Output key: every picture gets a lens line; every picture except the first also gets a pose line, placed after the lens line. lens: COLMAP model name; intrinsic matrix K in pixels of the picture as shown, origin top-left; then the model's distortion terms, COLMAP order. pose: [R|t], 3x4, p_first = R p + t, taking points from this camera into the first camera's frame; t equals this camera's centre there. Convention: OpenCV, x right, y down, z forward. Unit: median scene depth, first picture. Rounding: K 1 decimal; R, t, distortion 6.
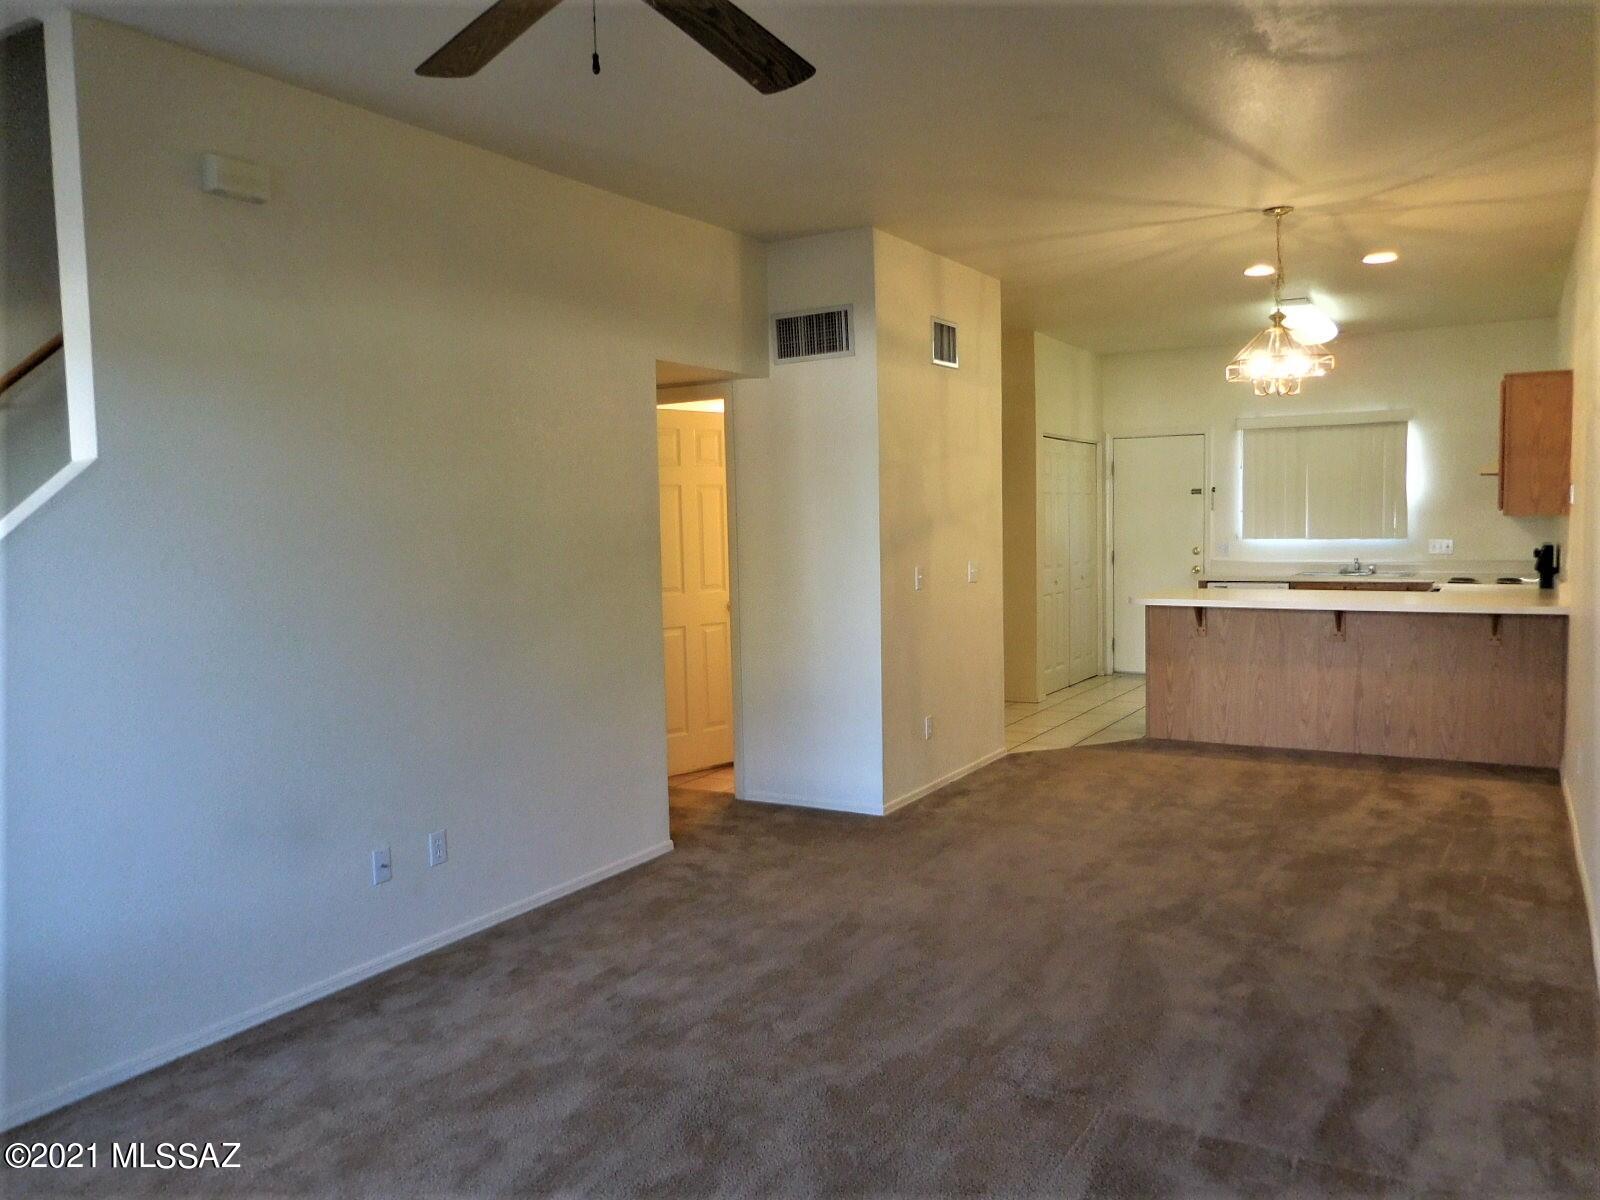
lens RADIAL K [[1222.8, 0, 799.7], [0, 1222.8, 600.5], [0, 0, 1]] dist [0.000031, -0.014436]
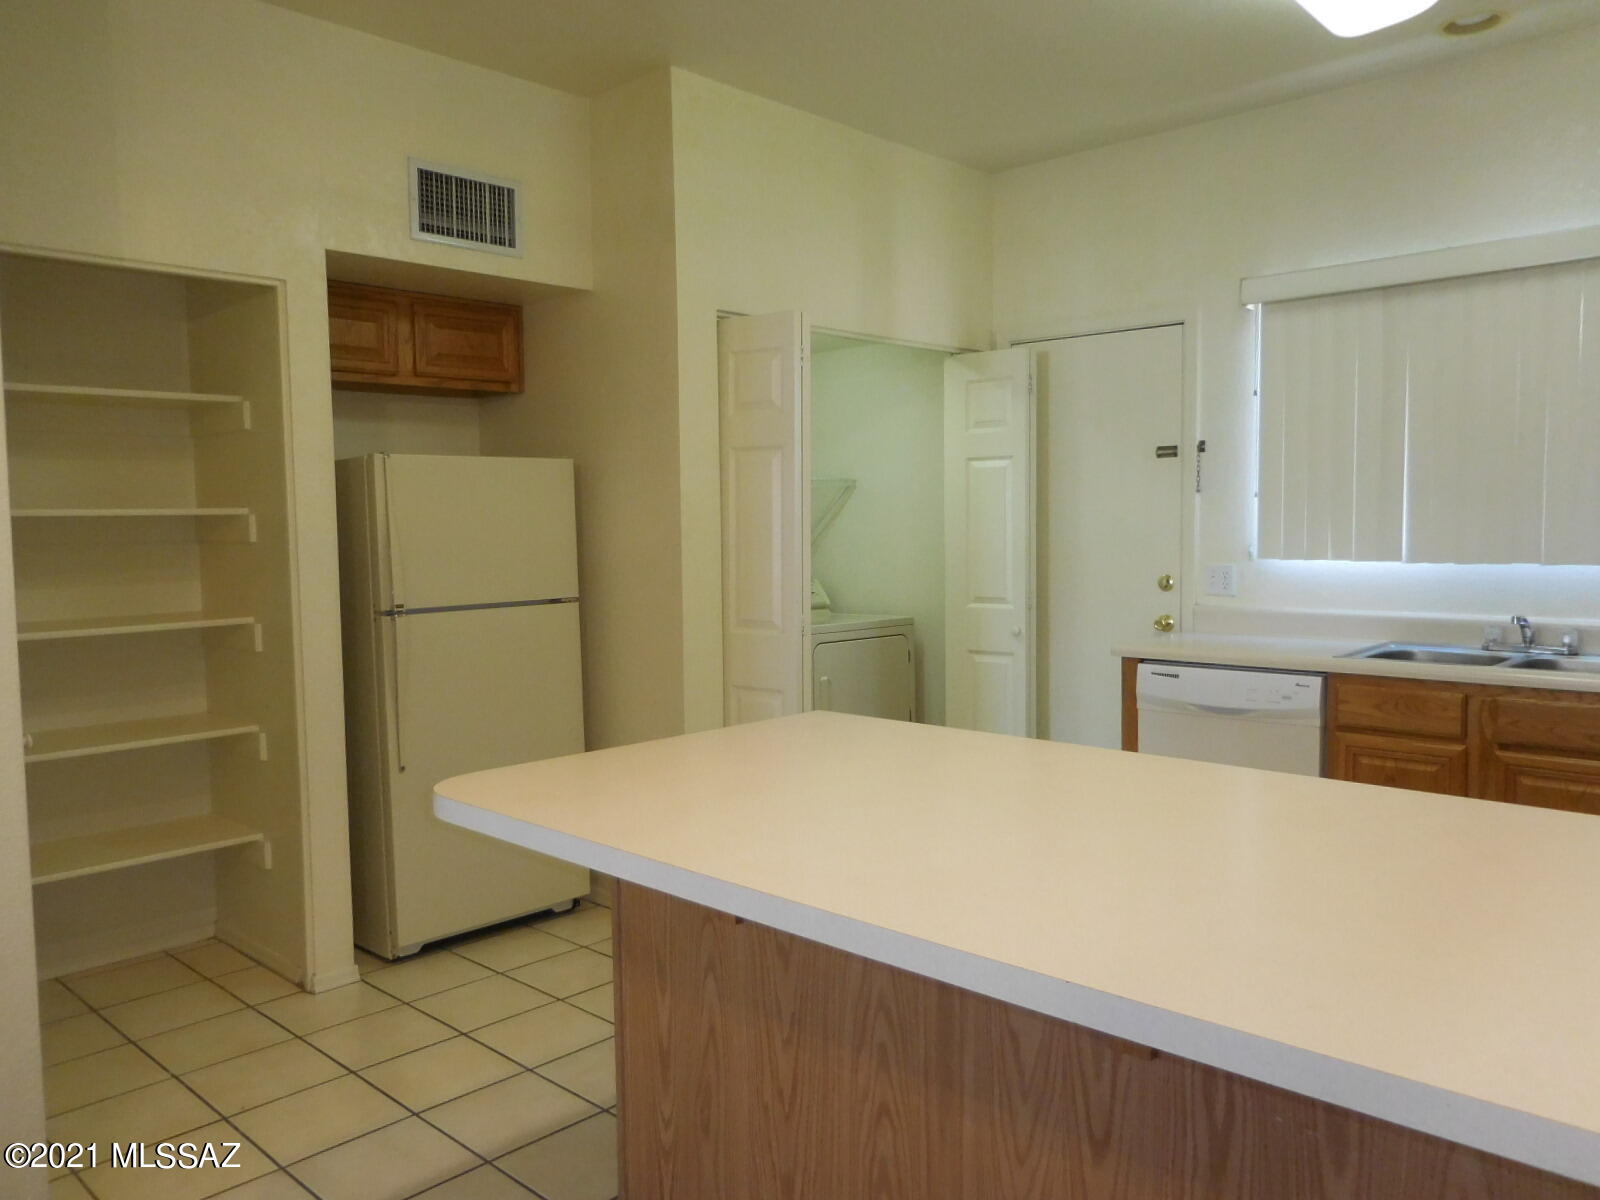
lens RADIAL K [[1222.8, 0, 800.4], [0, 1222.8, 598.2], [0, 0, 1]] dist [0.000031, -0.014436]
pose [[0.971759, 0.019606, -0.235158, 0.359931], [-0.019446, 0.999806, 0.002999, -0.040654], [0.235171, 0.001658, 0.971953, 0.635642]]
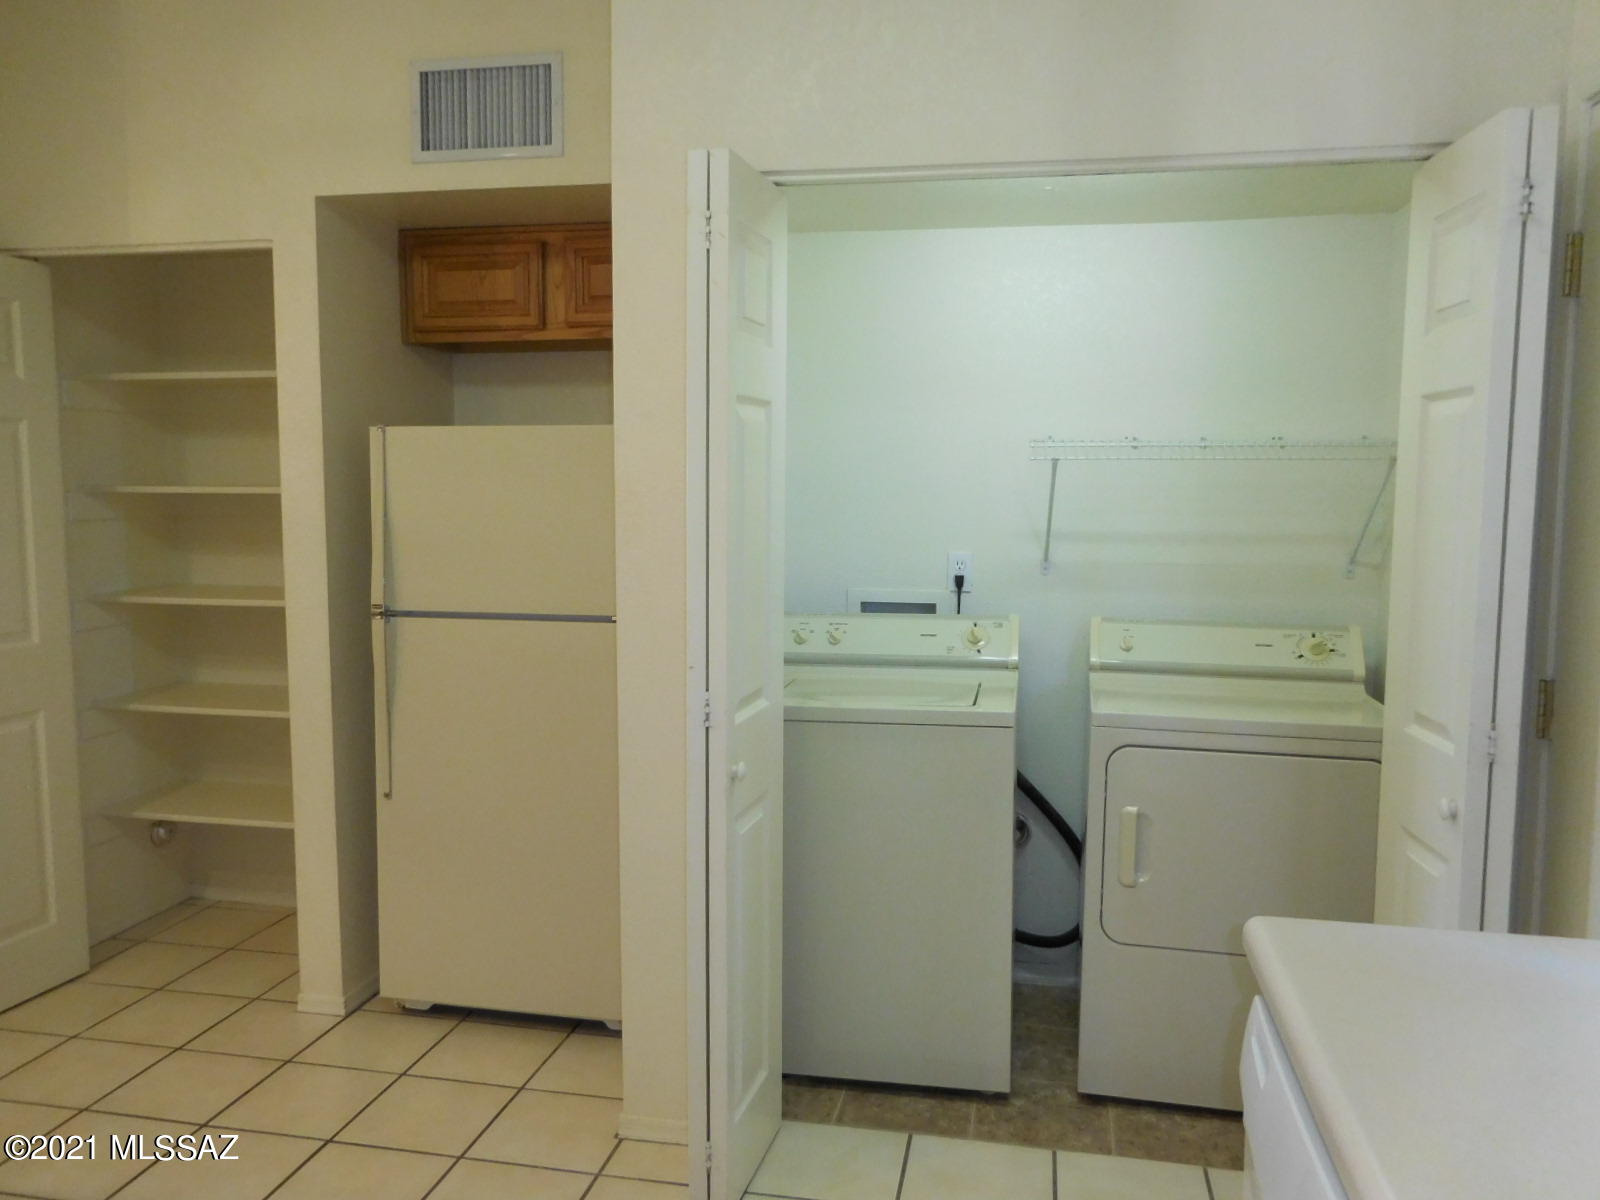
lens RADIAL K [[1222.8, 0, 797.9], [0, 1222.8, 600.5], [0, 0, 1]] dist [0.000031, -0.014436]
pose [[0.312533, 0.112353, -0.943239, 0.506080], [-0.075085, 0.992796, 0.093377, -0.079428], [0.946935, 0.041640, 0.318717, 1.023373]]
